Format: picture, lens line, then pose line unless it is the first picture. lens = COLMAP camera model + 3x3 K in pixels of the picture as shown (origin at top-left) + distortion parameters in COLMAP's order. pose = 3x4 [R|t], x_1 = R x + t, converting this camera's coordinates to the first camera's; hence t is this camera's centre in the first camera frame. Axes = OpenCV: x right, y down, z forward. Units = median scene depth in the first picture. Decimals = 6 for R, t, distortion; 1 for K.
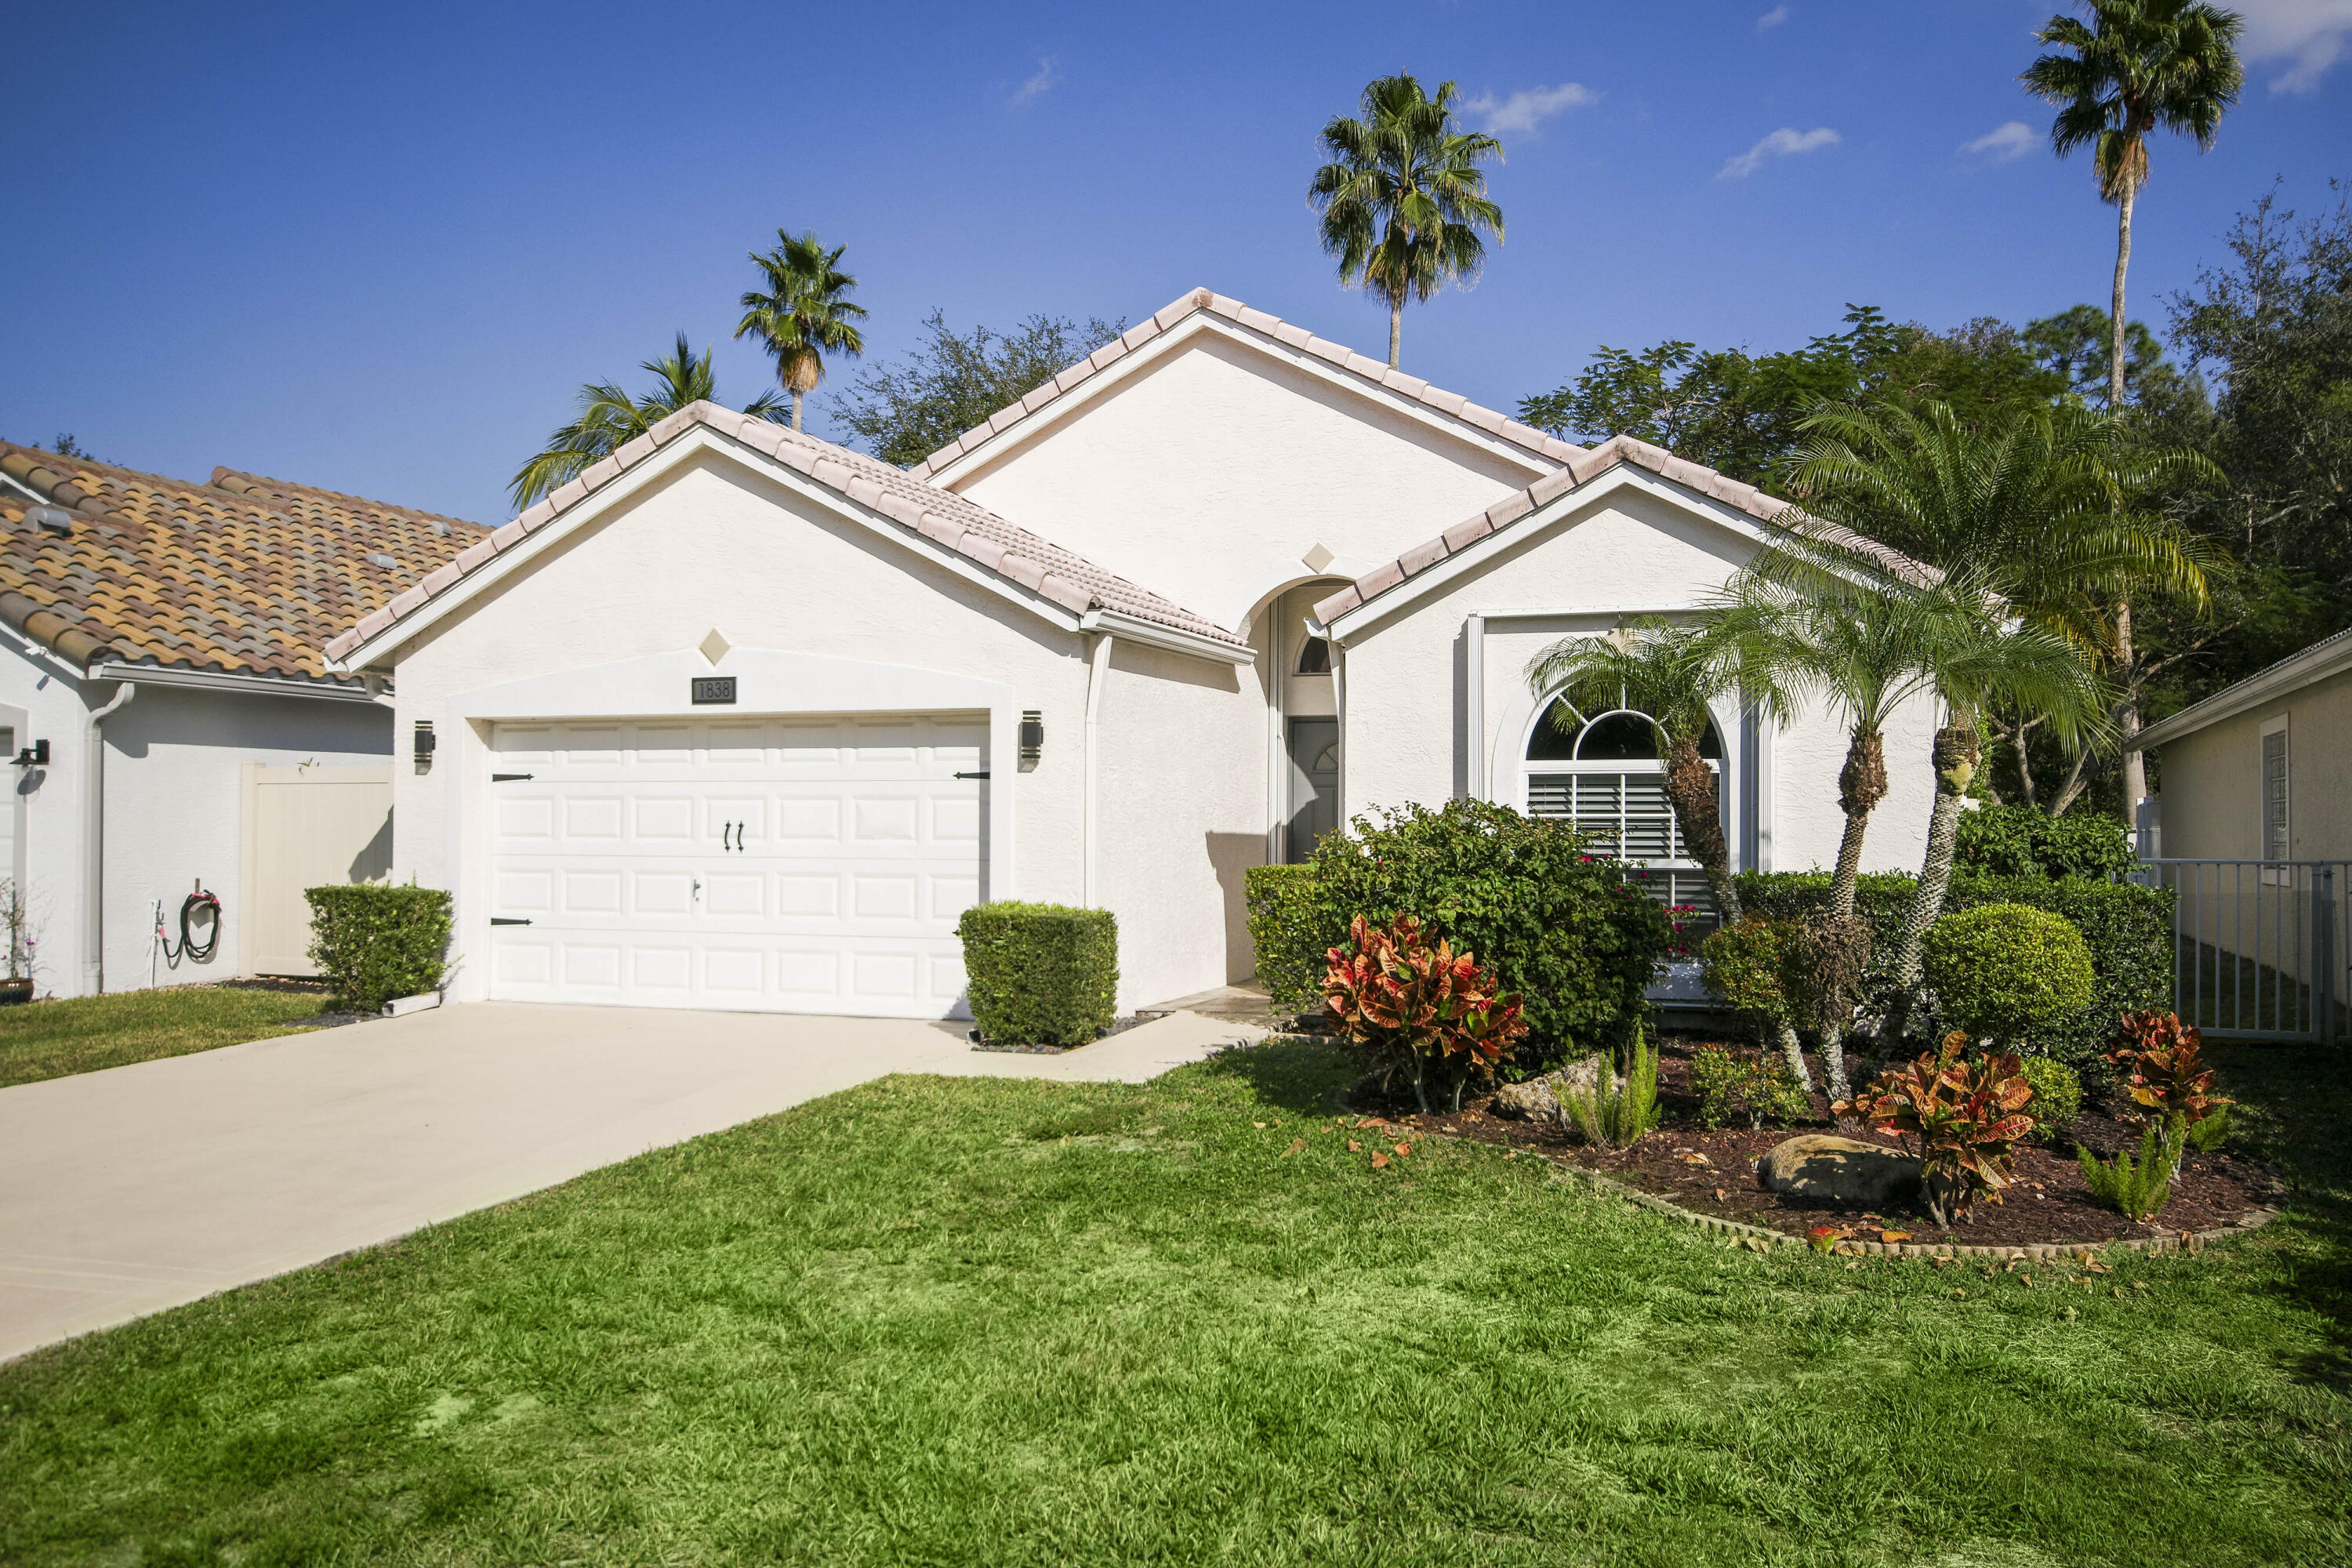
lens RADIAL K [[1976.1, 0, 1234.6], [0, 1976.1, 792.7], [0, 0, 1]] dist [0.002852, 0.058060]
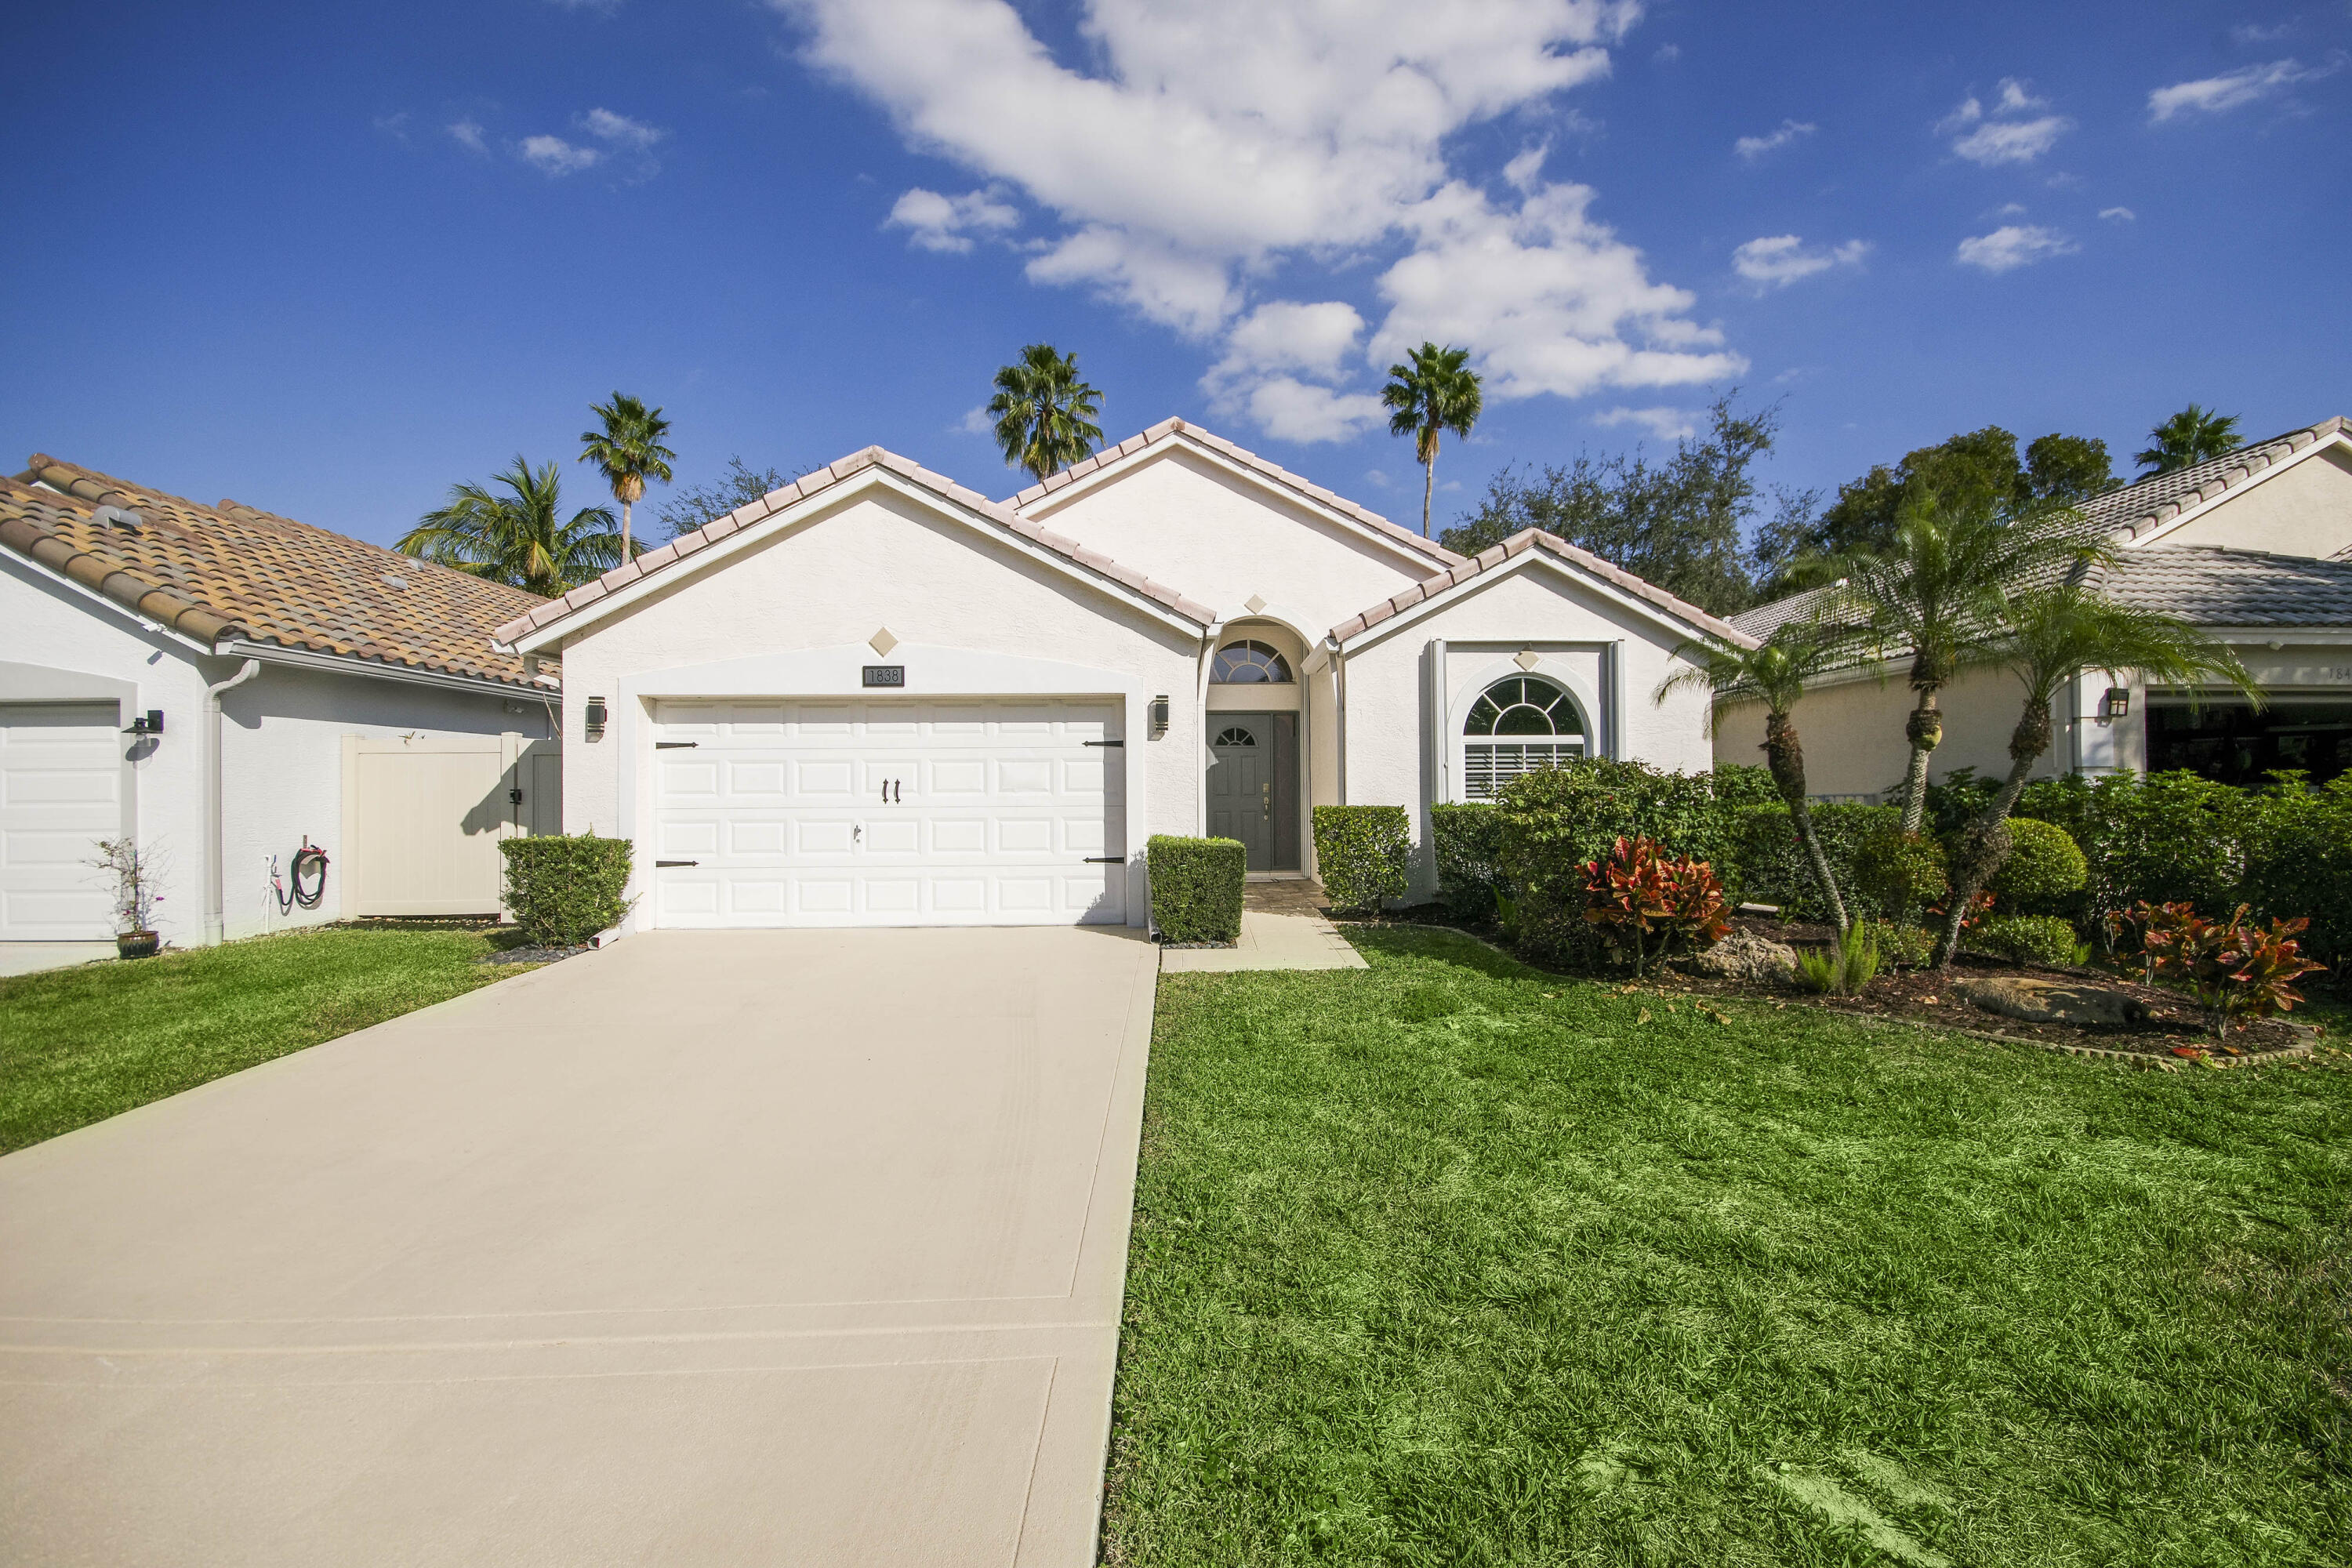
lens RADIAL K [[1052.2, 0, 1227.3], [0, 1052.2, 779.6], [0, 0, 1]] dist [-0.000515, -0.000265]
pose [[0.927311, -0.006520, 0.374234, -0.292057], [0.004052, 0.999965, 0.007379, 0.009937], [-0.374269, -0.005326, 0.927305, 0.270811]]
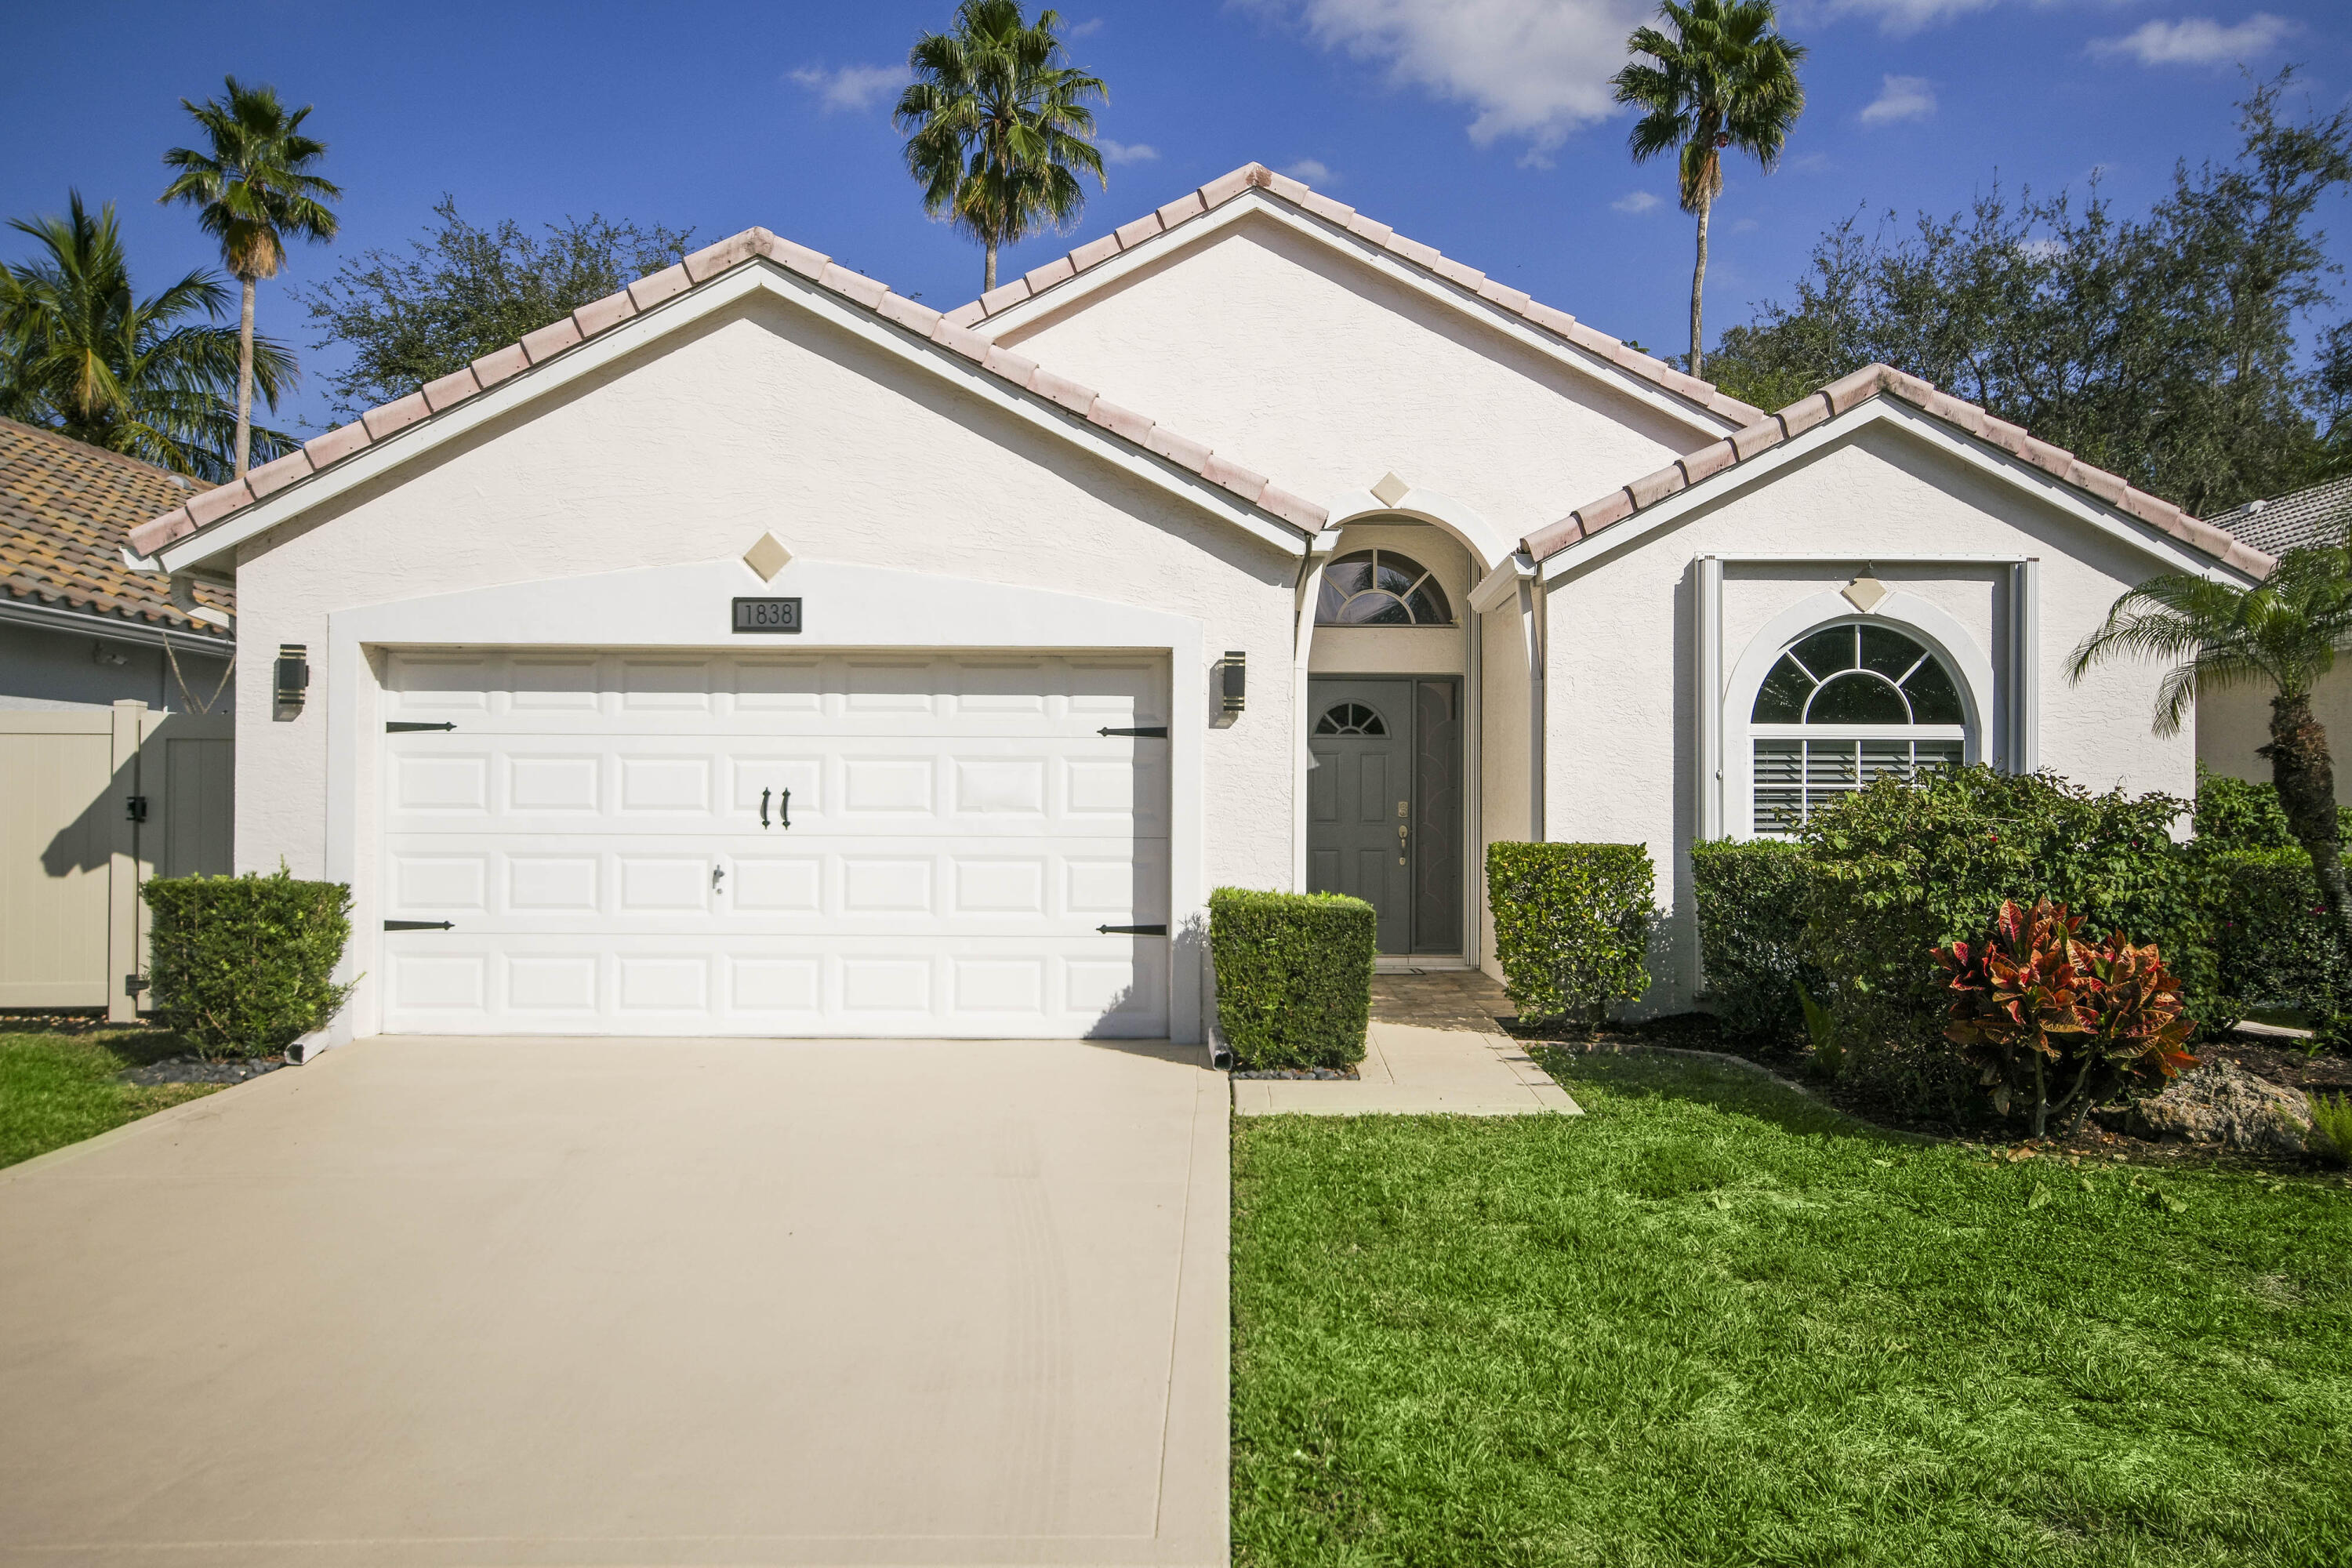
lens RADIAL K [[1976.1, 0, 1234.6], [0, 1976.1, 792.7], [0, 0, 1]] dist [0.002852, 0.058060]
pose [[0.941598, 0.004144, 0.336713, -0.327079], [-0.007710, 0.999927, 0.009255, 0.007382], [-0.336650, -0.011311, 0.941562, 0.212070]]
